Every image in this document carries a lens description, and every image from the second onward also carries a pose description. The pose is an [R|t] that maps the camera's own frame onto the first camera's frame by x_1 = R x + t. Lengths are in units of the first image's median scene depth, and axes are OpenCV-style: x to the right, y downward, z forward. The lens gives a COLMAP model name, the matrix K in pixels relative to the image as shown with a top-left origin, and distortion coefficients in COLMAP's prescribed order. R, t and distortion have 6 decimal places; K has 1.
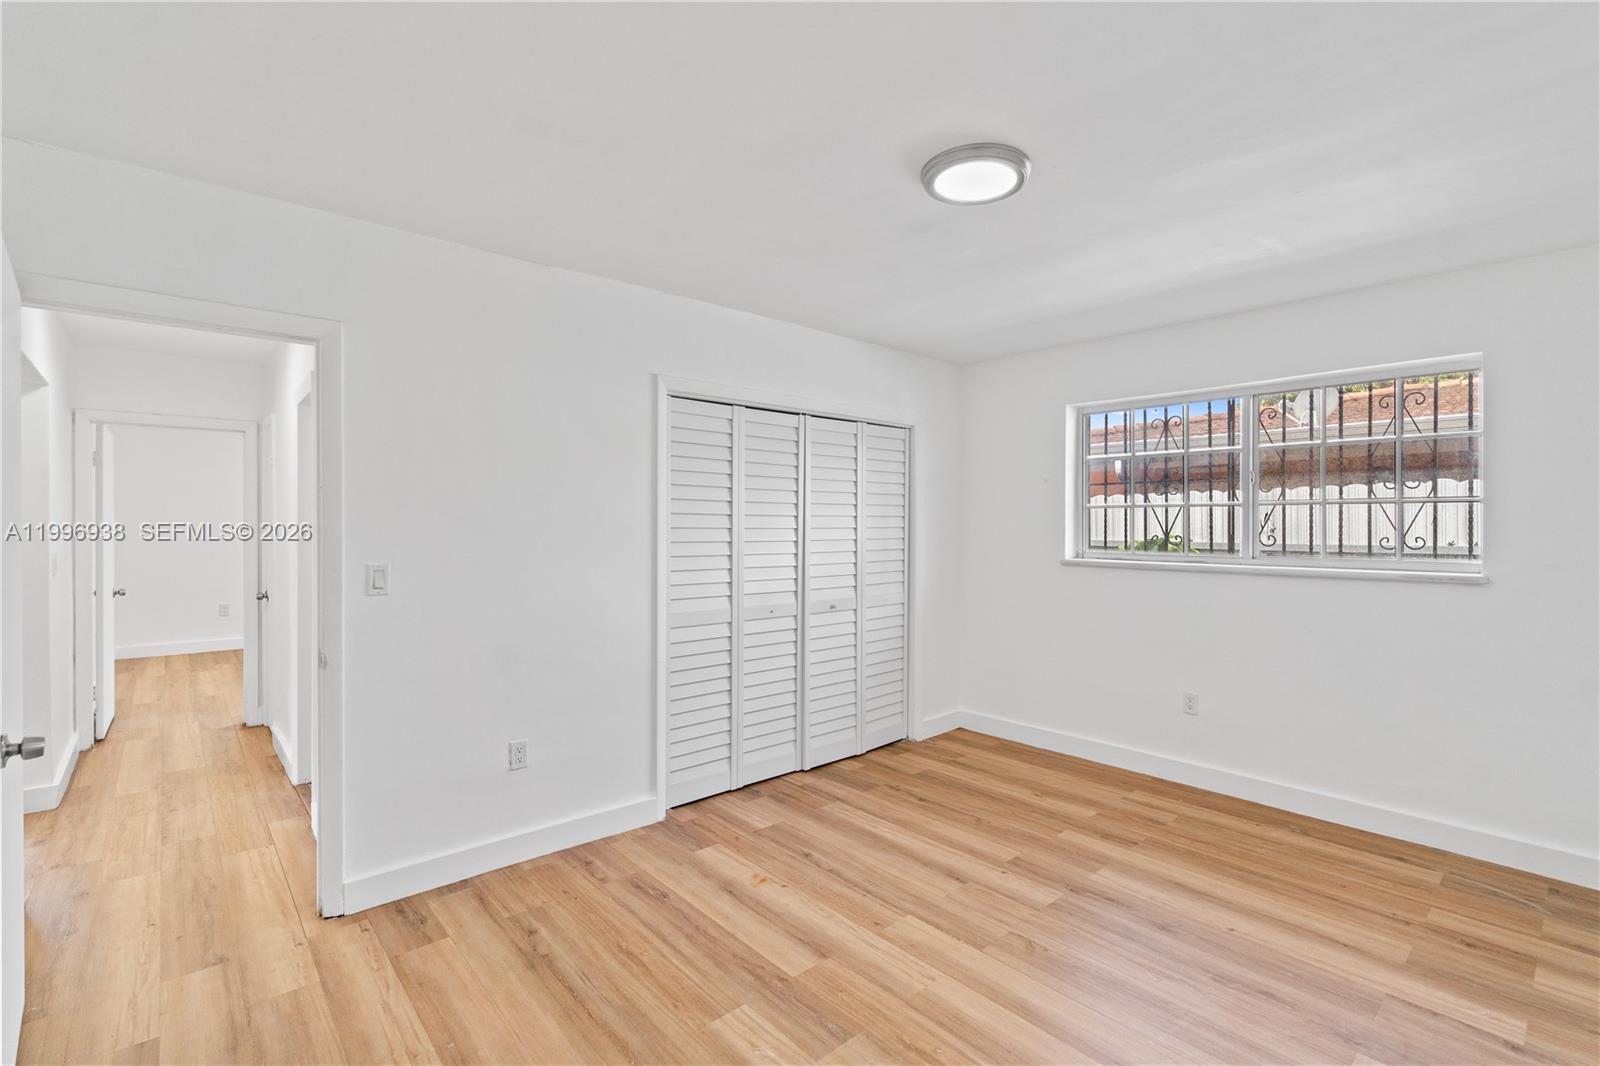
lens RADIAL K [[727.1, 0, 795.9], [0, 727.1, 522.0], [0, 0, 1]] dist [-0.009145, 0.003629]
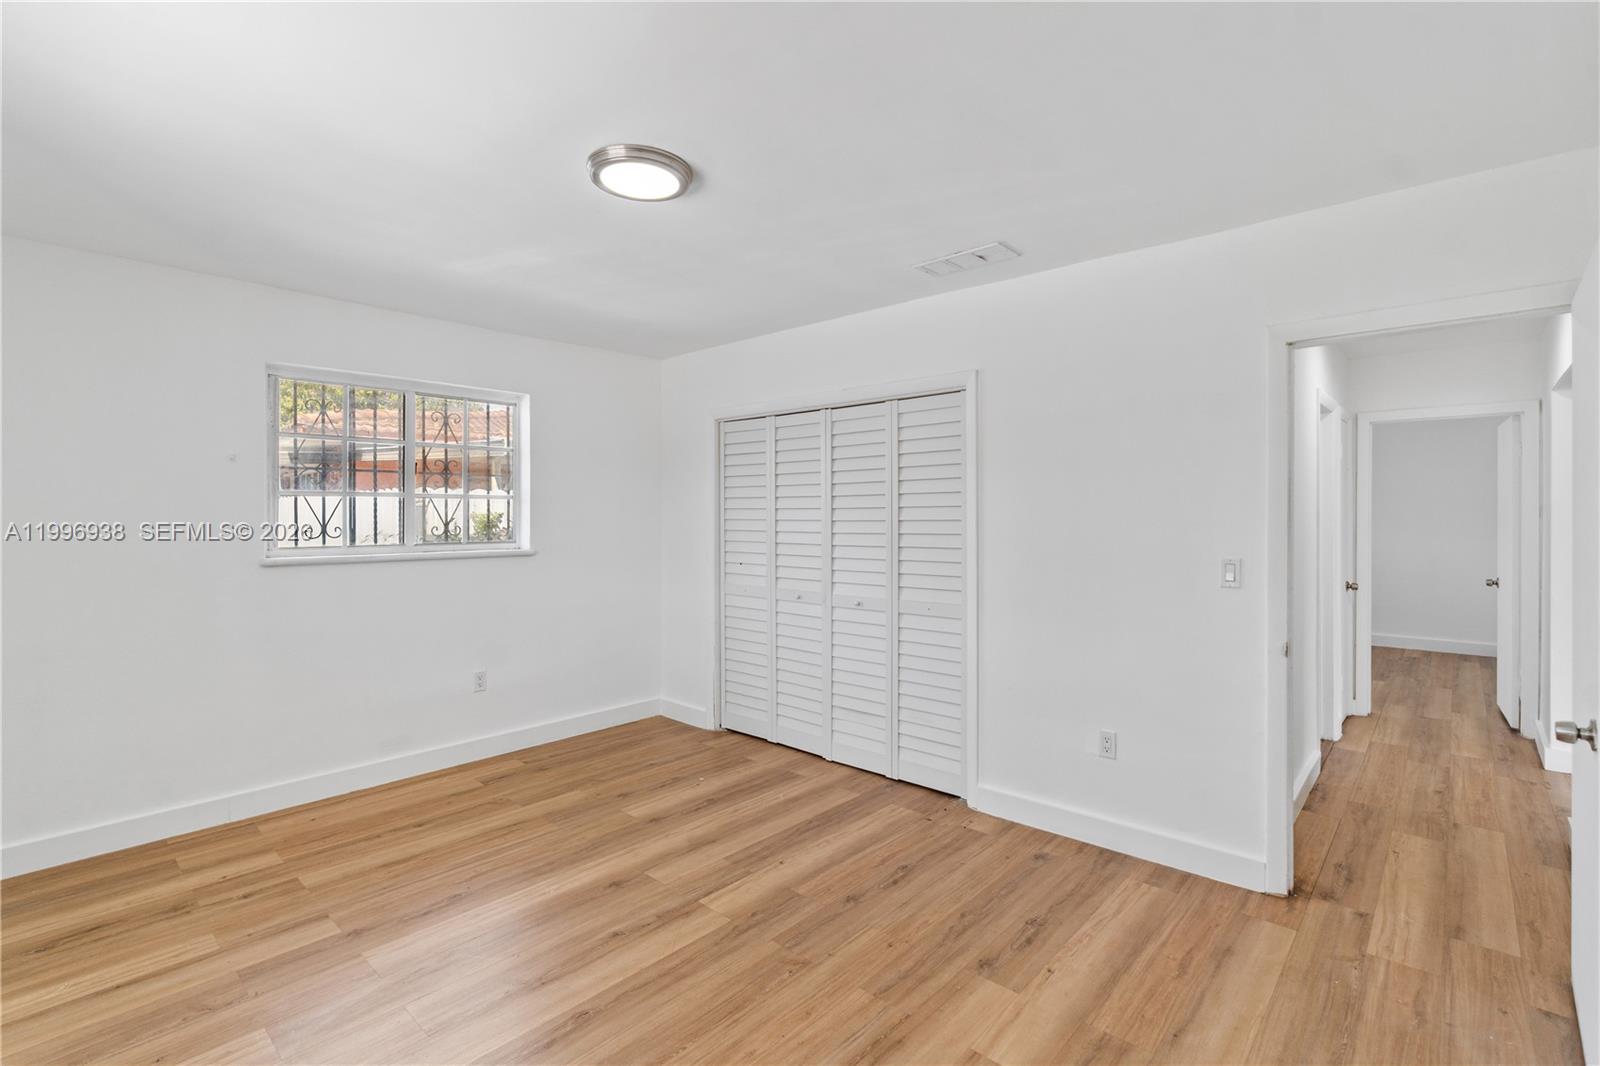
lens RADIAL K [[727.1, 0, 802.3], [0, 727.1, 543.0], [0, 0, 1]] dist [-0.009145, 0.003629]
pose [[-0.119808, -0.035721, 0.992154, -0.949556], [-0.006148, 0.999360, 0.035238, 0.004713], [-0.992778, -0.001878, -0.119951, 1.090349]]
